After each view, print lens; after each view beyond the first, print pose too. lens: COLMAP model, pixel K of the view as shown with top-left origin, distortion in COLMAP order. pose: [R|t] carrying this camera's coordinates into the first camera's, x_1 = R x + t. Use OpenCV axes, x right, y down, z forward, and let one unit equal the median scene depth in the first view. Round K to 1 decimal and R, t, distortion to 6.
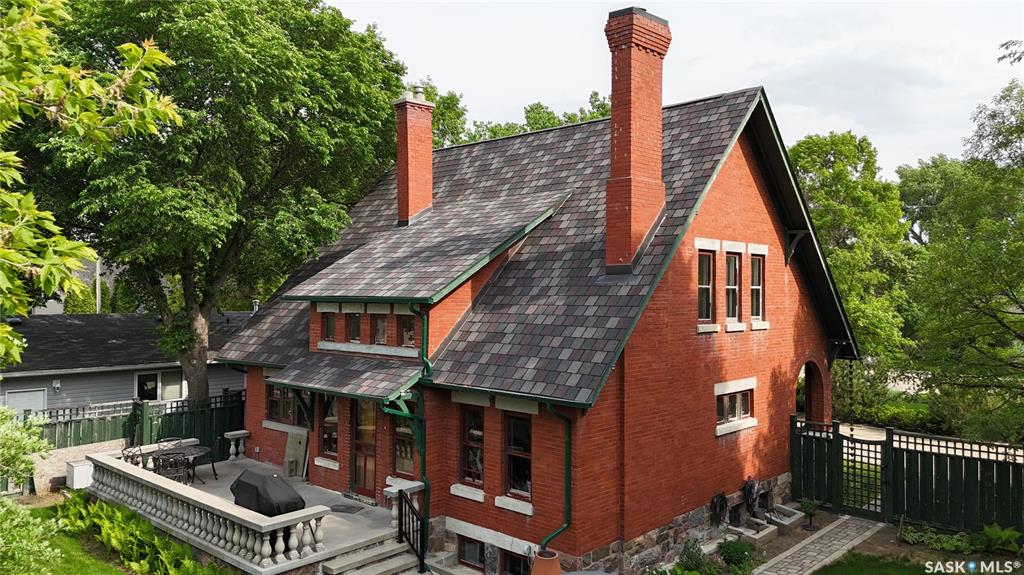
lens RADIAL K [[756.1, 0, 516.6], [0, 756.1, 277.5], [0, 0, 1]] dist [0.047165, -0.036320]
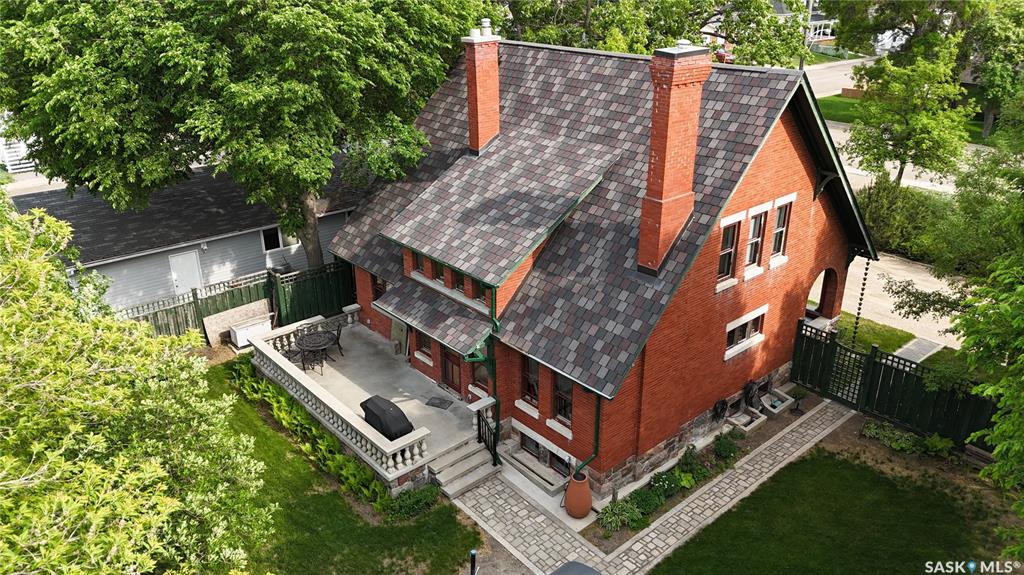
lens RADIAL K [[756.1, 0, 514.2], [0, 756.1, 289.5], [0, 0, 1]] dist [0.047165, -0.036320]
pose [[0.994391, 0.033855, -0.100198, 0.038716], [0.010625, 0.910611, 0.413128, -0.442653], [0.105228, -0.411876, 0.905144, -0.139401]]
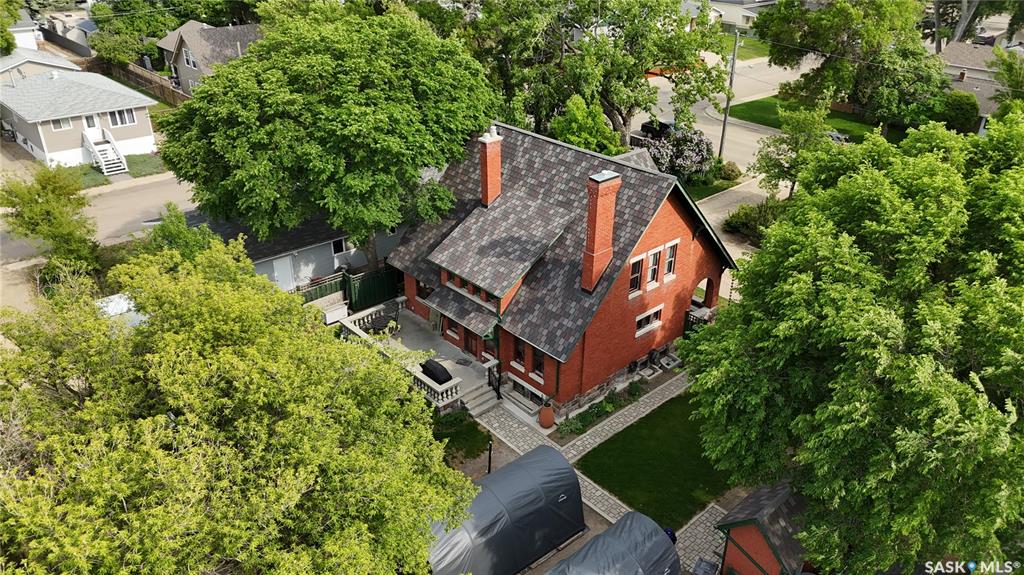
lens RADIAL K [[756.1, 0, 514.2], [0, 756.1, 286.1], [0, 0, 1]] dist [0.047165, -0.036320]
pose [[0.996482, 0.046070, -0.070012, 0.070017], [-0.007561, 0.881375, 0.472357, -0.949212], [0.083468, -0.470166, 0.878622, -0.847582]]
